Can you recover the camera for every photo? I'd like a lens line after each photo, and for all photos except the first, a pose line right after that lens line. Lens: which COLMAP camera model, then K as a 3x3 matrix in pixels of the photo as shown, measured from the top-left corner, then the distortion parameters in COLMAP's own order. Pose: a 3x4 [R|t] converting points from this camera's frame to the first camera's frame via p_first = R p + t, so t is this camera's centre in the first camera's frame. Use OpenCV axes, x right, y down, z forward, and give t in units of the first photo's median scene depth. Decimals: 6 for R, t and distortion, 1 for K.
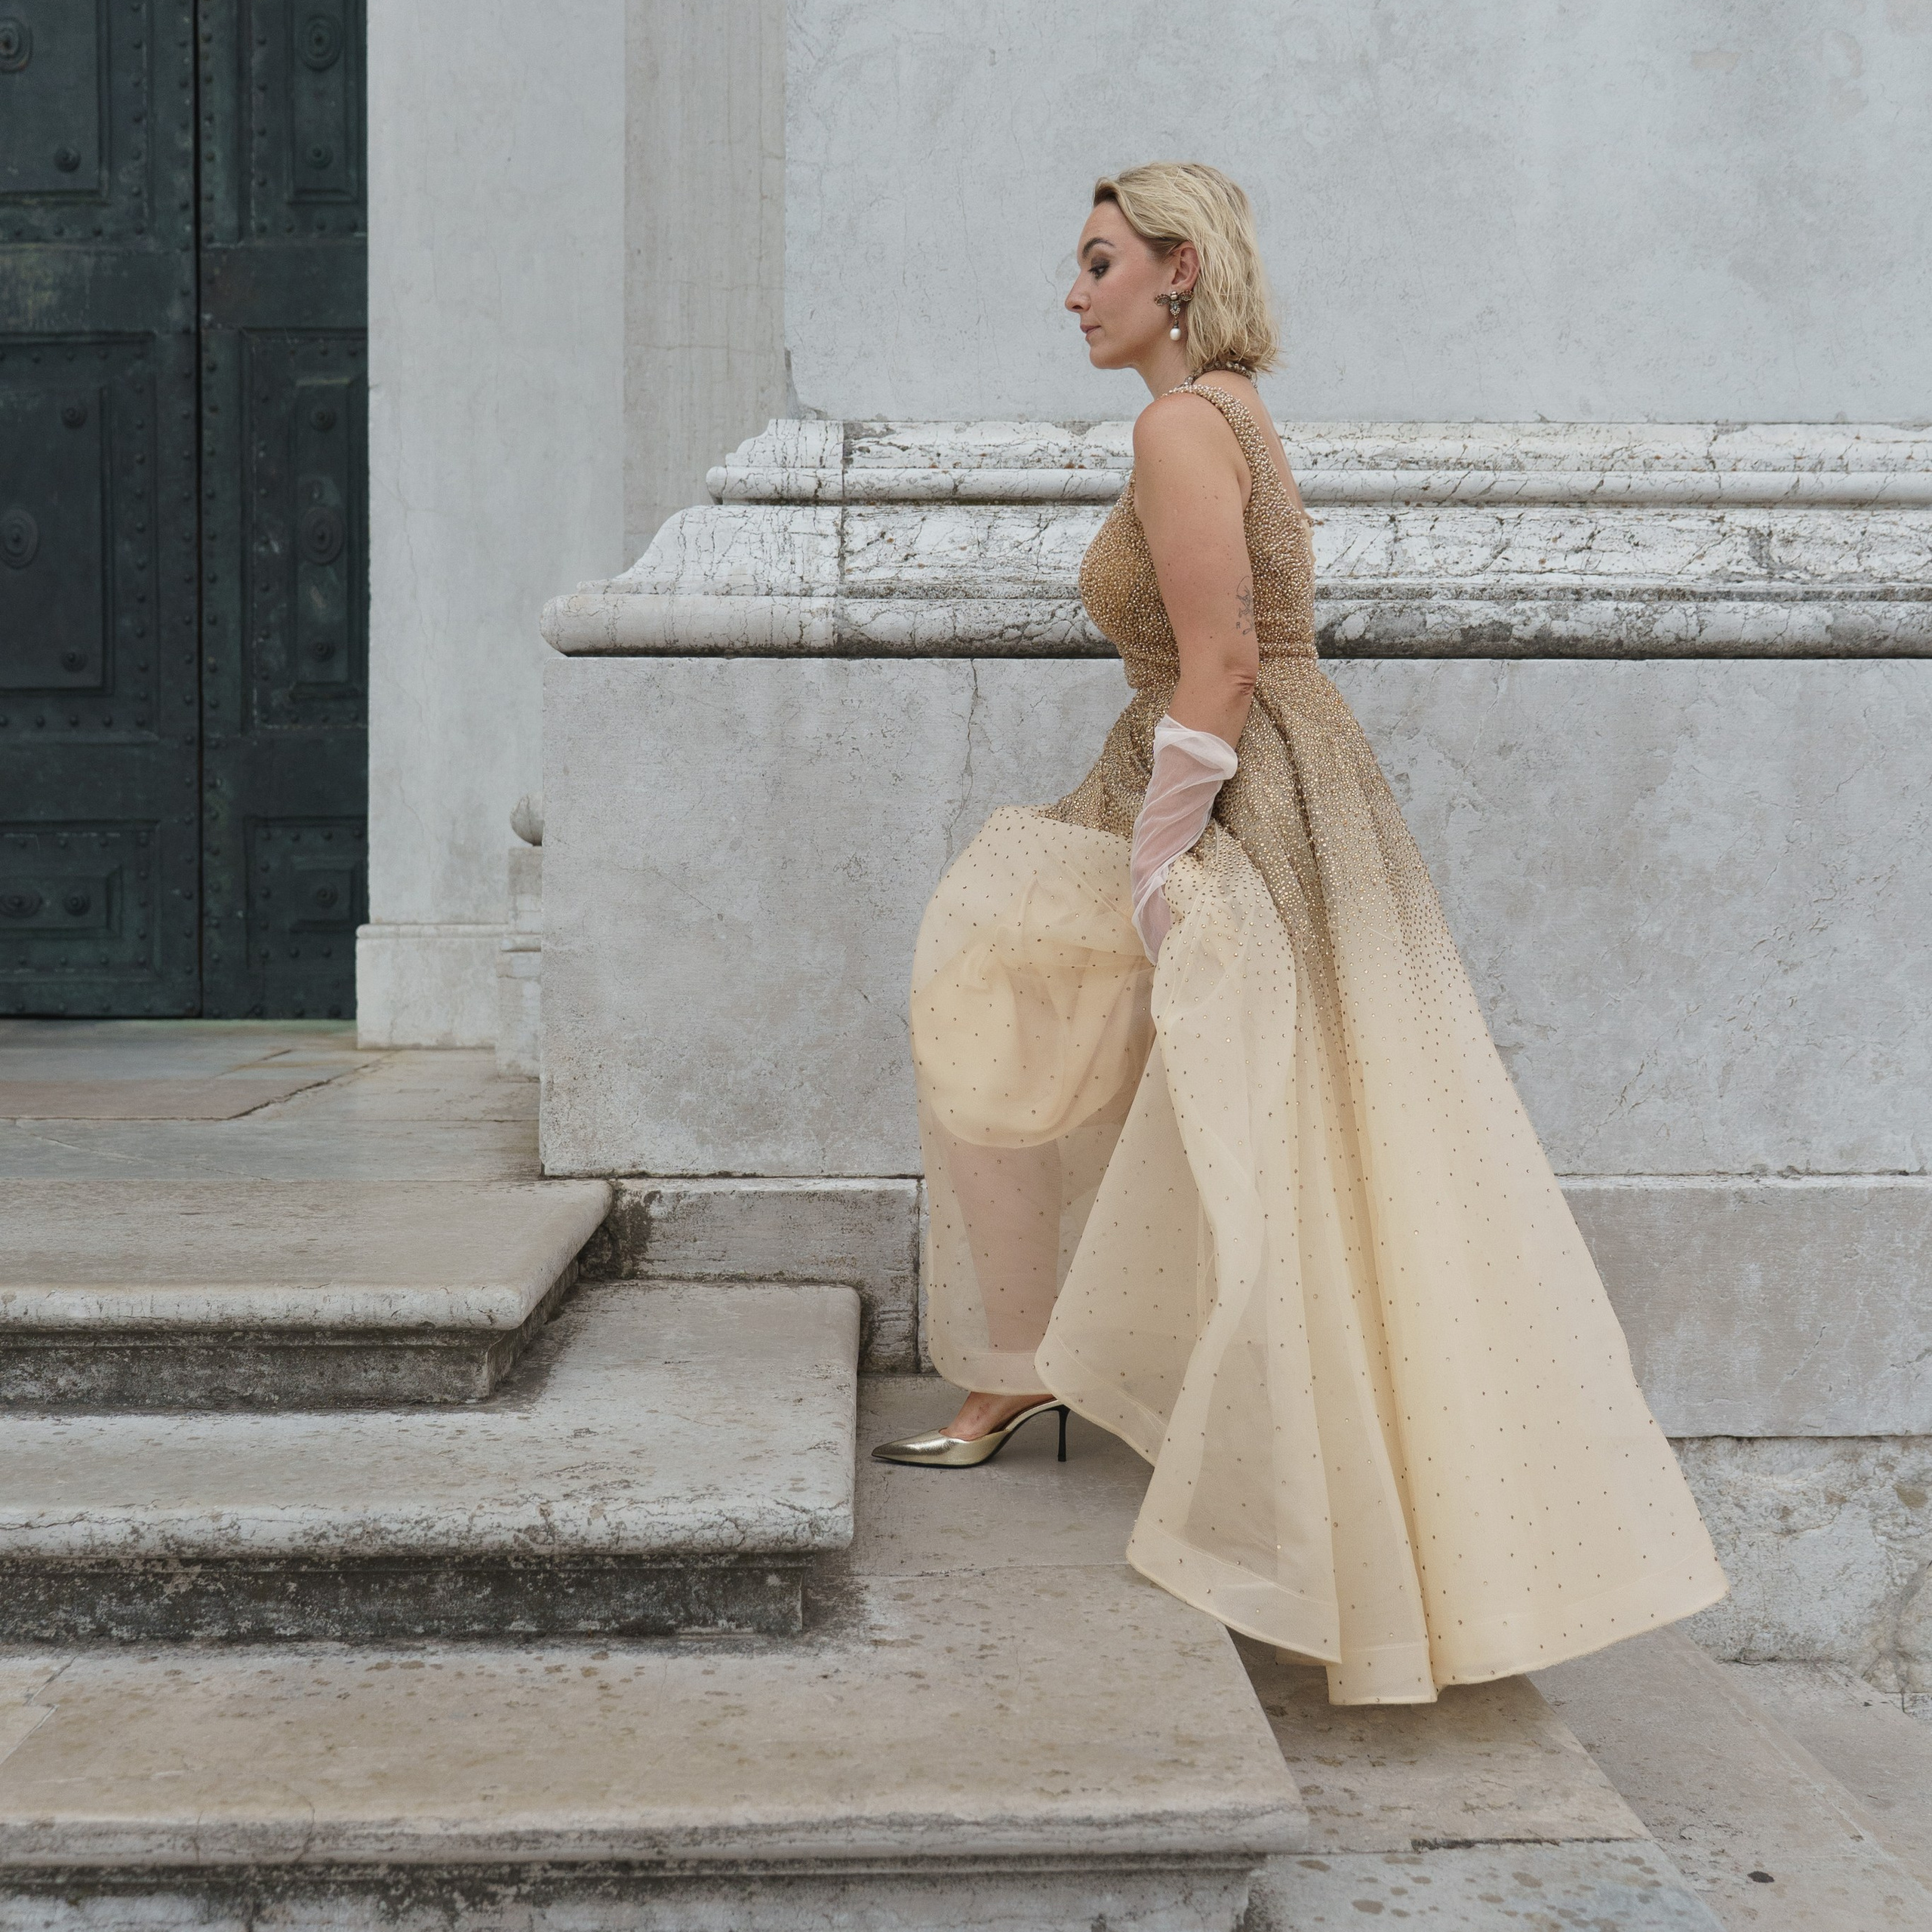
lens RADIAL K [[2307.4, 0, 966.0], [0, 2307.4, 966.0], [0, 0, 1]] dist [-0.021689, -0.008666]
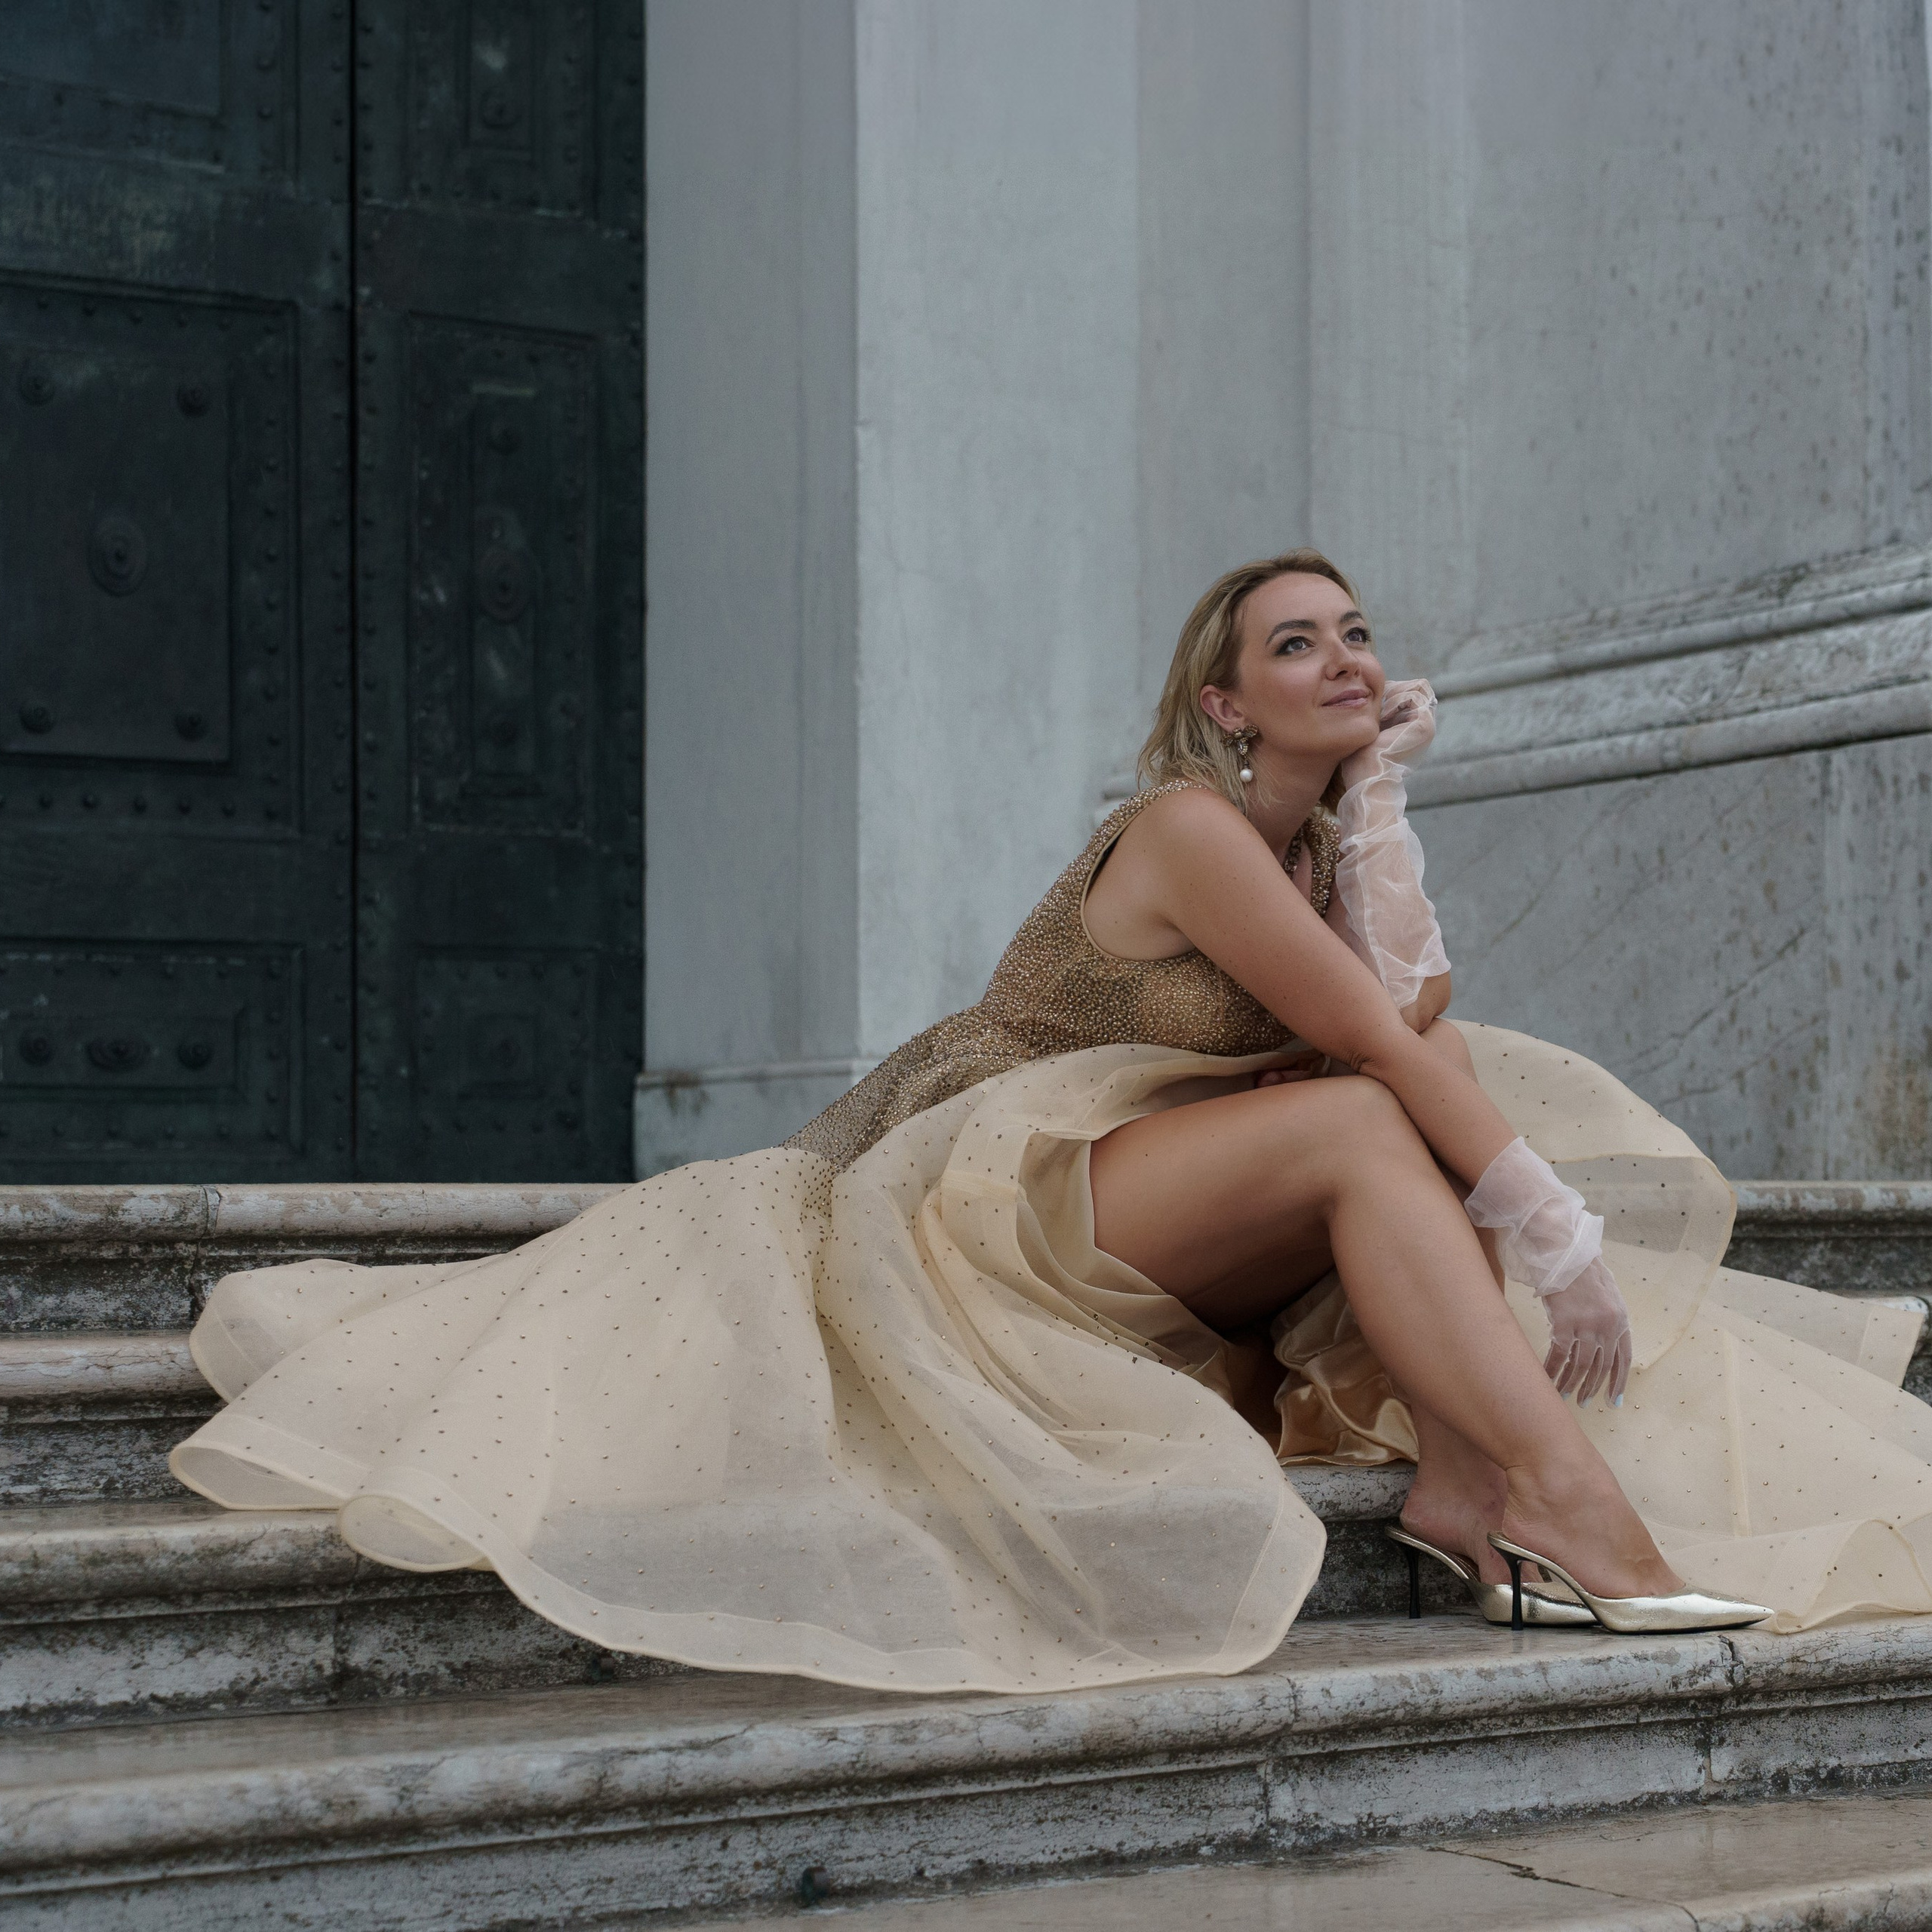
lens RADIAL K [[3947.5, 0, 966.0], [0, 3947.5, 966.0], [0, 0, 1]] dist [0.060318, -0.164561]
pose [[0.866346, 0.029333, 0.498582, -0.804257], [0.029597, 0.993504, -0.109878, 0.091085], [-0.498567, 0.109949, 0.859850, -0.207879]]
